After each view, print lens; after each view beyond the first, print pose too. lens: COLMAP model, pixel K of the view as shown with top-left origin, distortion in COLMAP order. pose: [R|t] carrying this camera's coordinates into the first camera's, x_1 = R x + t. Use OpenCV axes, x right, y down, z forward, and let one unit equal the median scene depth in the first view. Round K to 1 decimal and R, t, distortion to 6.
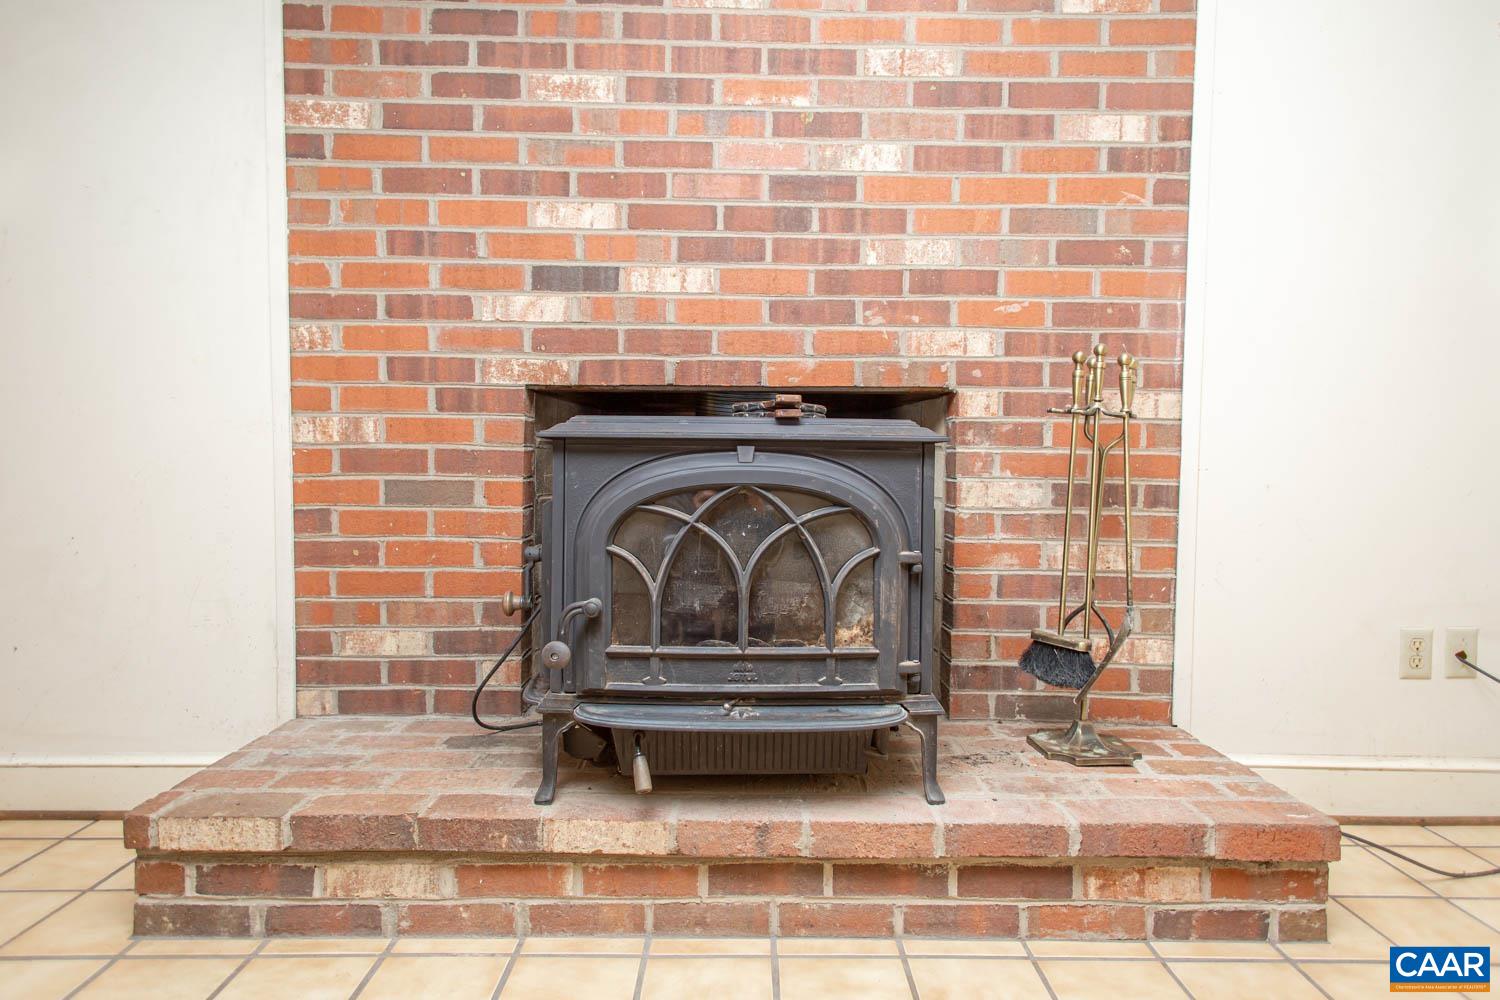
lens RADIAL K [[832.7, 0, 746.7], [0, 832.7, 490.3], [0, 0, 1]] dist [0.022611, -0.008563]
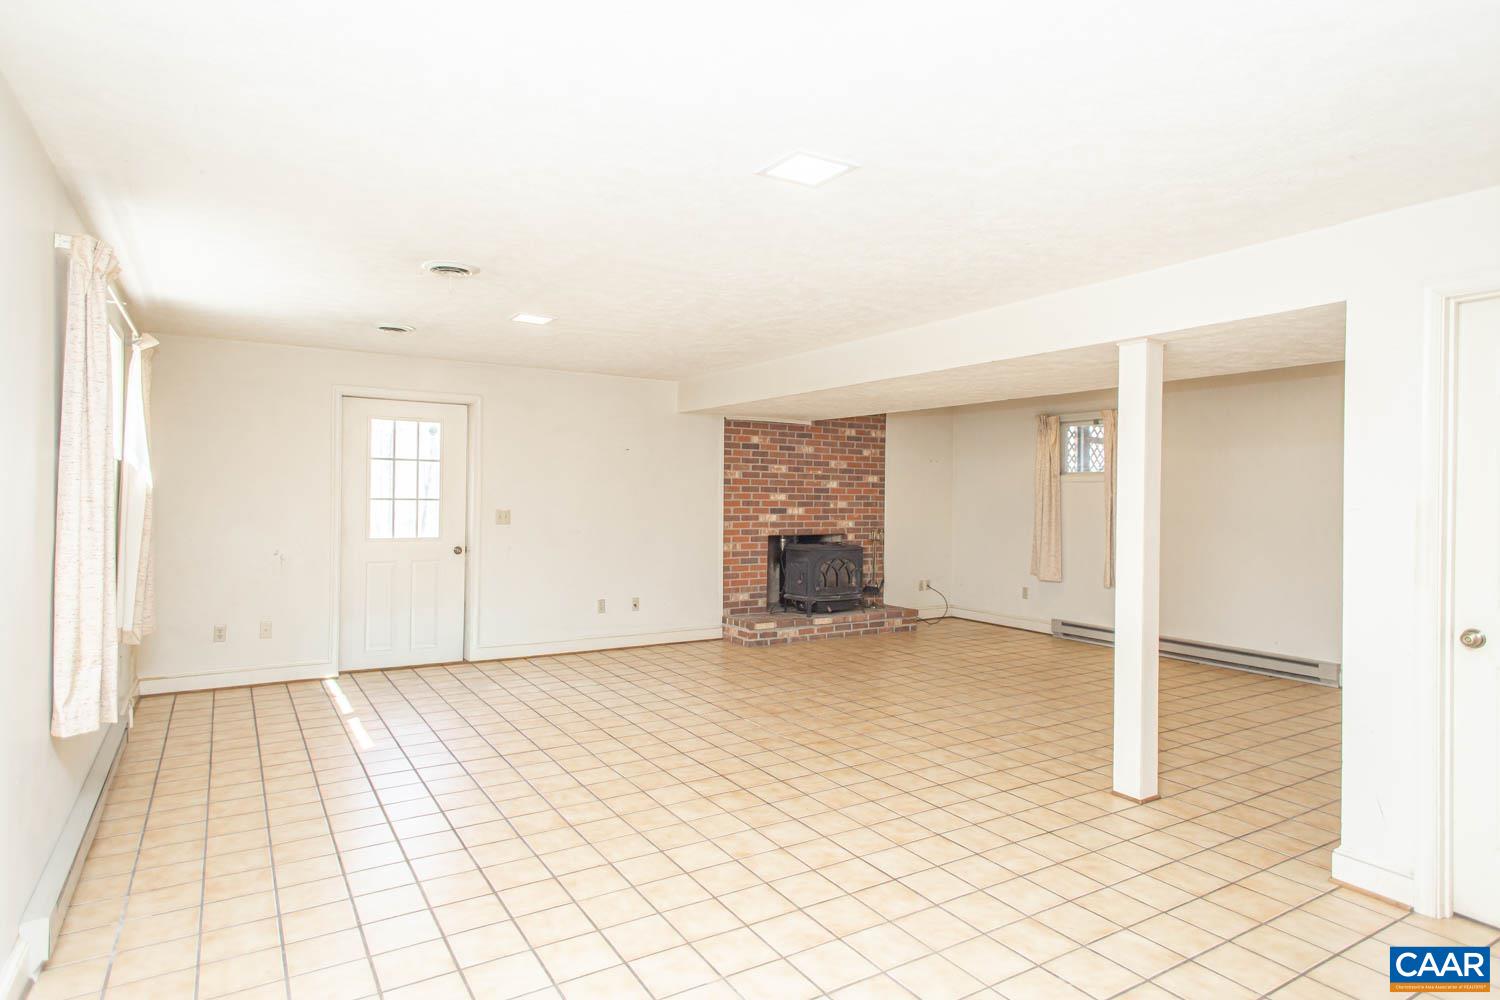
lens RADIAL K [[832.7, 0, 746.7], [0, 832.7, 490.3], [0, 0, 1]] dist [0.022611, -0.008563]
pose [[0.853466, 0.004453, 0.521130, -2.640042], [0.017159, 0.999181, -0.036639, -0.203826], [-0.520867, 0.040212, 0.852690, -2.666868]]
